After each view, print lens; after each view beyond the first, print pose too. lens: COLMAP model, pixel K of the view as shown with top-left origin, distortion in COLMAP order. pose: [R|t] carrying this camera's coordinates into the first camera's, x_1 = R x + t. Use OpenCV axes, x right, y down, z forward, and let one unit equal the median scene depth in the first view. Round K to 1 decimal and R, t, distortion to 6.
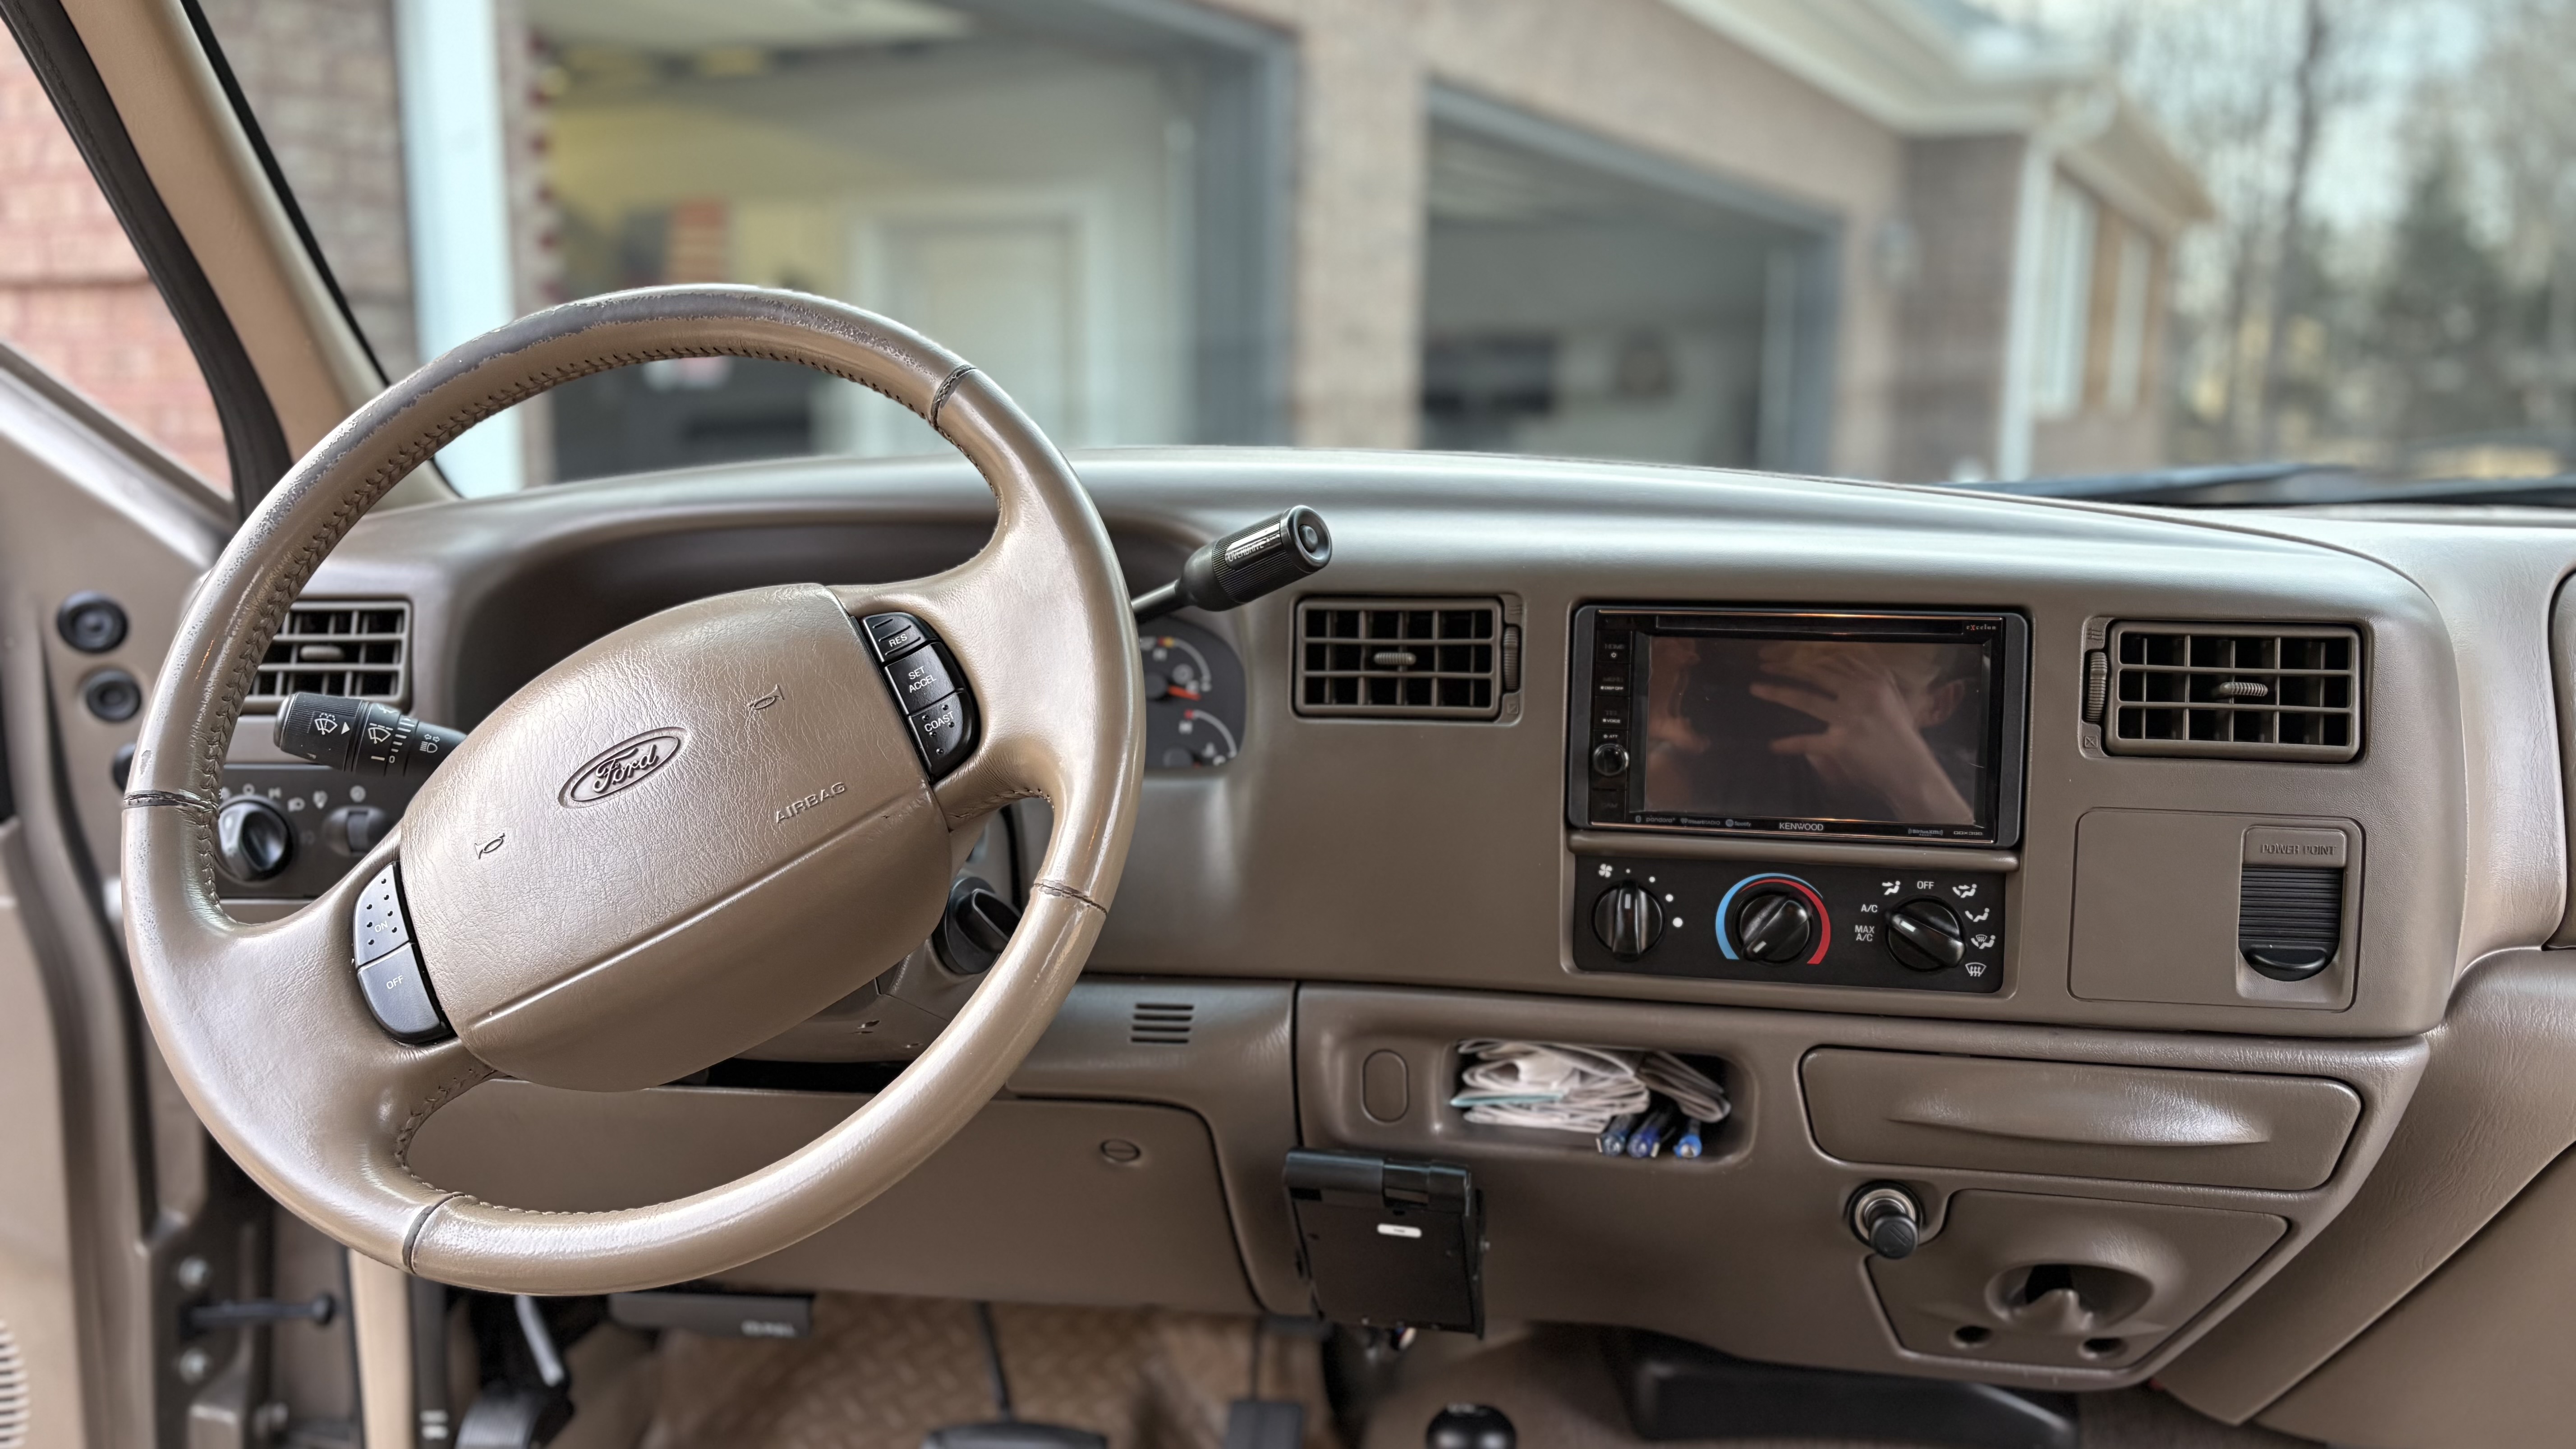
lens RADIAL K [[1731.5, 0, 1235.3], [0, 1731.5, 719.0], [0, 0, 1]] dist [0.092988, -0.143849]
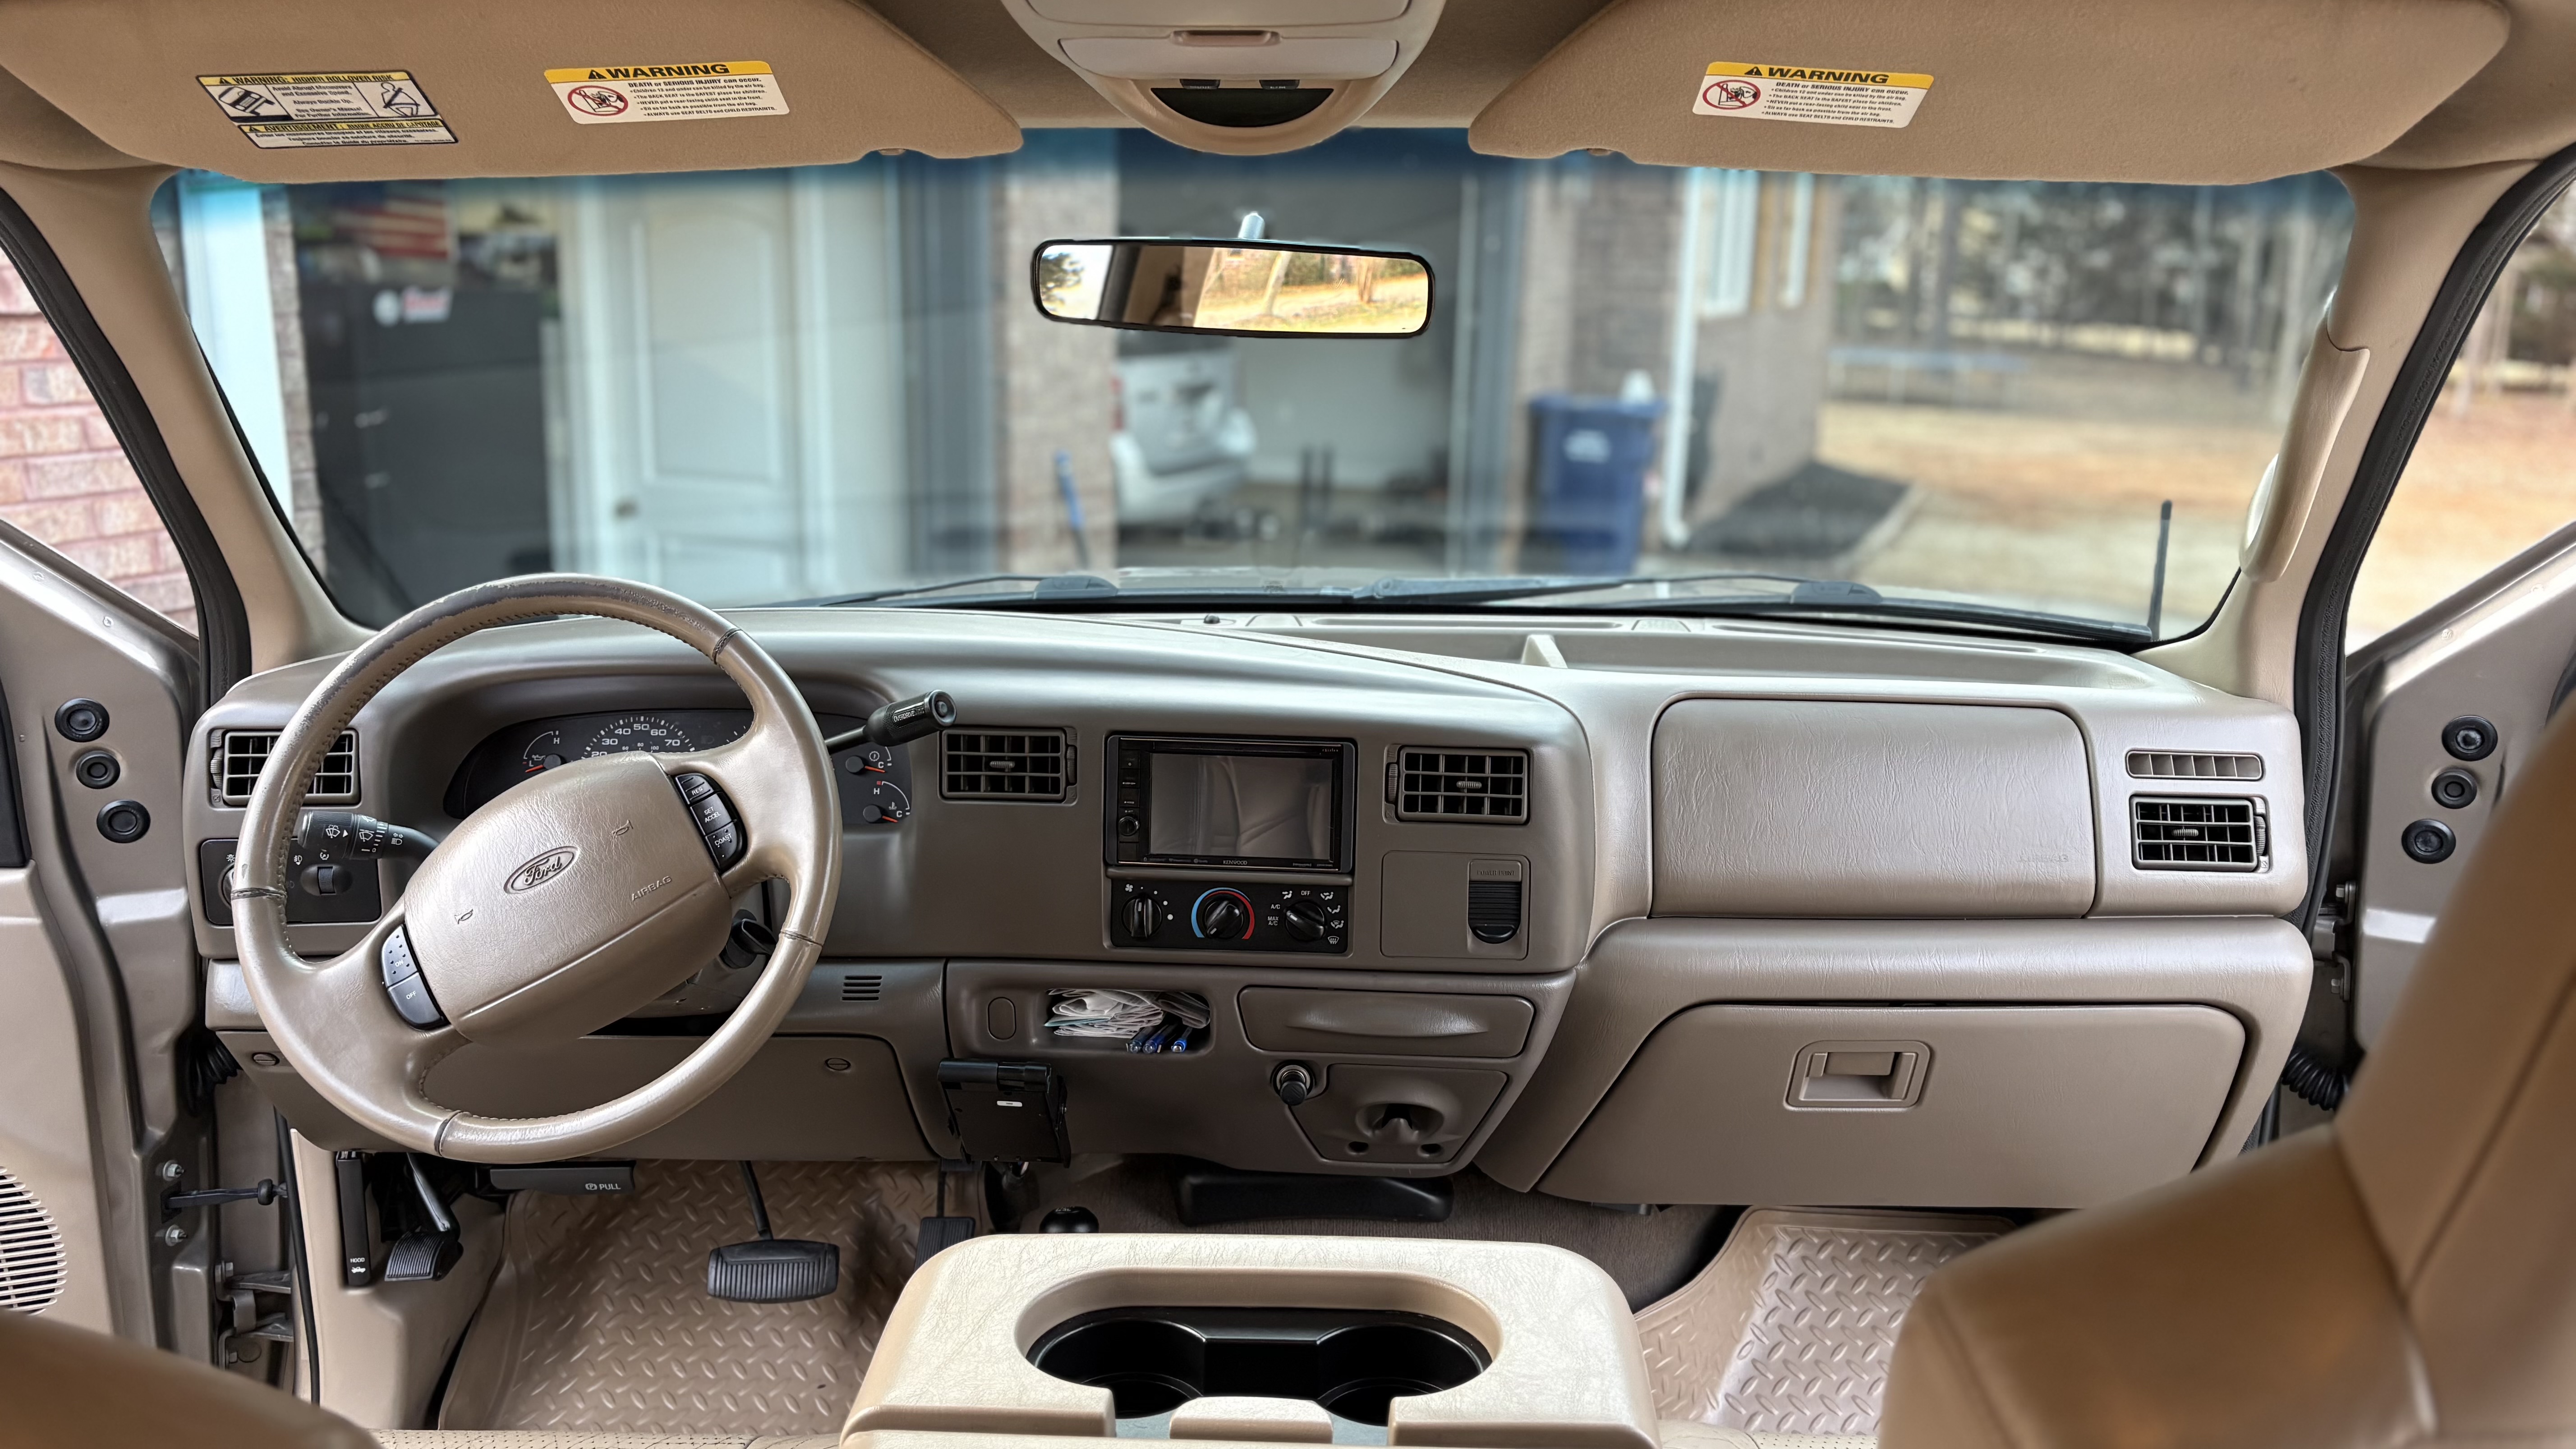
lens RADIAL K [[1731.5, 0, 1235.3], [0, 1731.5, 719.0], [0, 0, 1]] dist [0.092988, -0.143849]
pose [[0.989602, -0.013295, 0.143218, 0.076370], [0.003055, 0.997437, 0.071489, -0.197763], [-0.143801, -0.070308, 0.987106, -0.669880]]
